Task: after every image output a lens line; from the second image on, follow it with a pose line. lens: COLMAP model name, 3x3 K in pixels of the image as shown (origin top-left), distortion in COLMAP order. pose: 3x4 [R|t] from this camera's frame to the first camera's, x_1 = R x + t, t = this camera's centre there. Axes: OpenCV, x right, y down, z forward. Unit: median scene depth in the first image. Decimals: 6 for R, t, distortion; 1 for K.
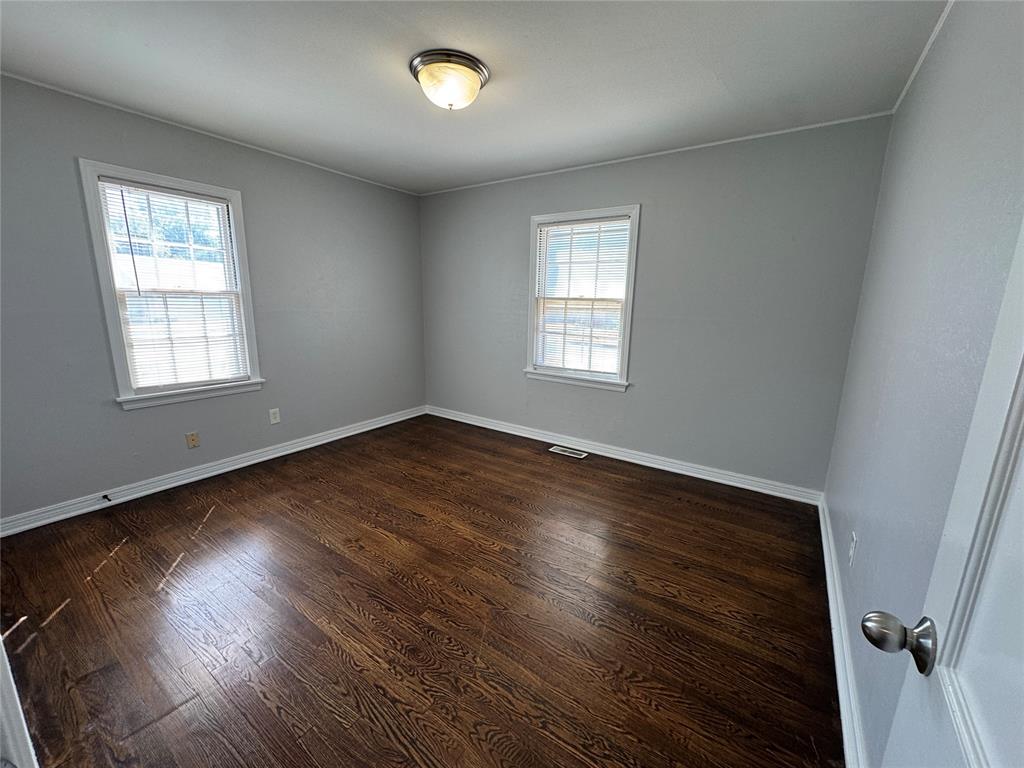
lens RADIAL K [[410.1, 0, 529.6], [0, 410.1, 376.8], [0, 0, 1]] dist [-0.004106, 0.000806]
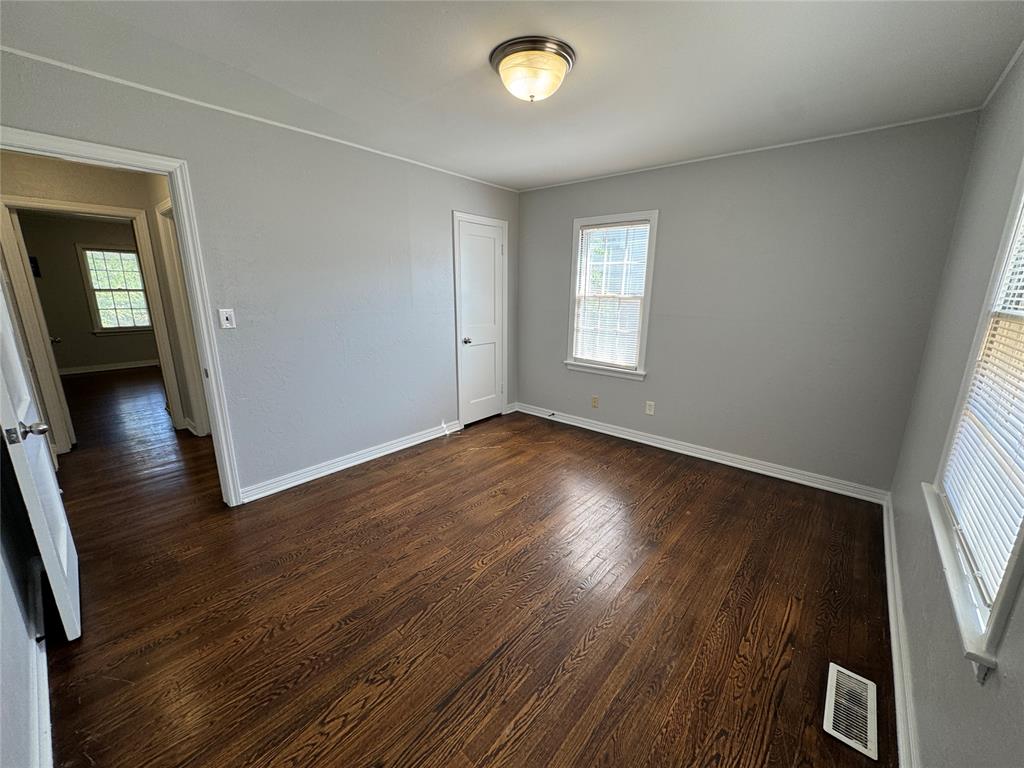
lens RADIAL K [[410.1, 0, 509.5], [0, 410.1, 384.5], [0, 0, 1]] dist [-0.004106, 0.000806]
pose [[-0.143684, 0.208033, -0.967511, 0.645071], [-0.193695, 0.952835, 0.233642, -0.195228], [0.970483, 0.220972, -0.096612, 0.921029]]
